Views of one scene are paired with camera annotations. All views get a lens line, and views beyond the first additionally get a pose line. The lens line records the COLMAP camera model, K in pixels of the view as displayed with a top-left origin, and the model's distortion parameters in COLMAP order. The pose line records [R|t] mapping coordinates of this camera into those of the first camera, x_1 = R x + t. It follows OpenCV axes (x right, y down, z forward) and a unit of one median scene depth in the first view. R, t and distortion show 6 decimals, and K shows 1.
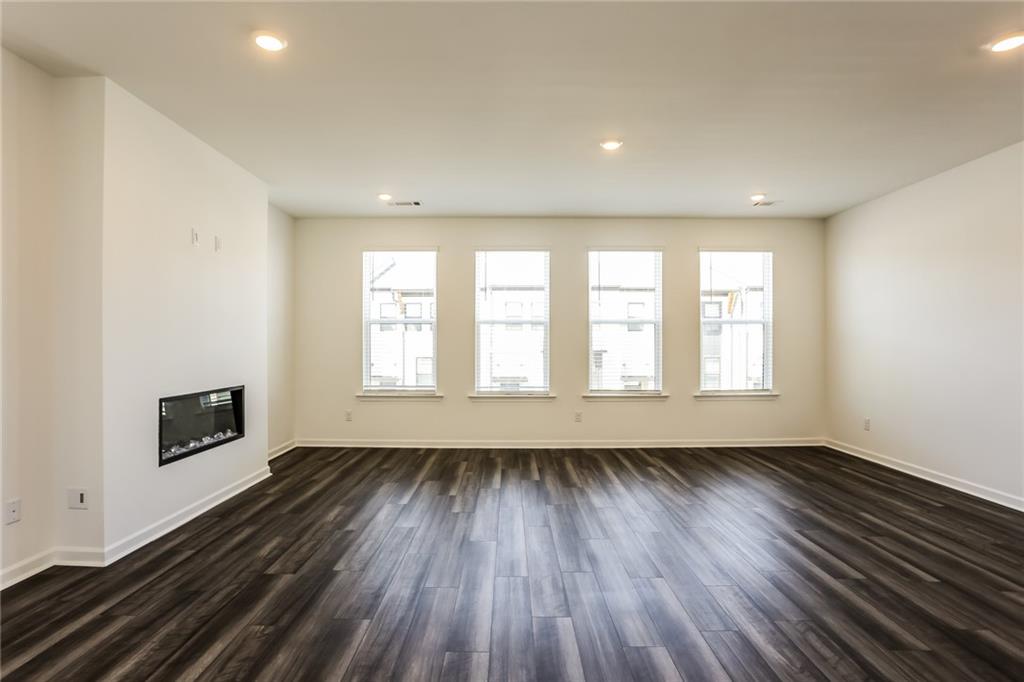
lens RADIAL K [[523.3, 0, 512.0], [0, 523.3, 341.0], [0, 0, 1]] dist [-0.000979, 0.000075]
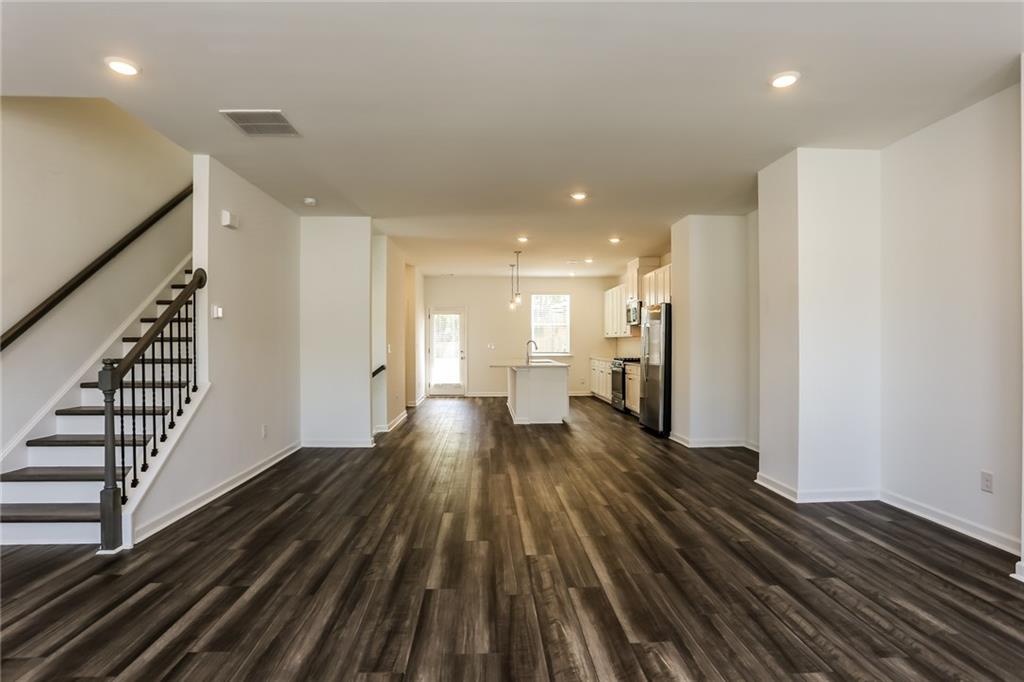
lens RADIAL K [[523.3, 0, 512.0], [0, 523.3, 341.0], [0, 0, 1]] dist [-0.000979, 0.000075]
pose [[-0.998842, 0.000563, -0.048105, 0.178596], [0.000965, 0.999965, -0.008348, 0.010430], [0.048099, -0.008385, -0.998807, 1.964209]]
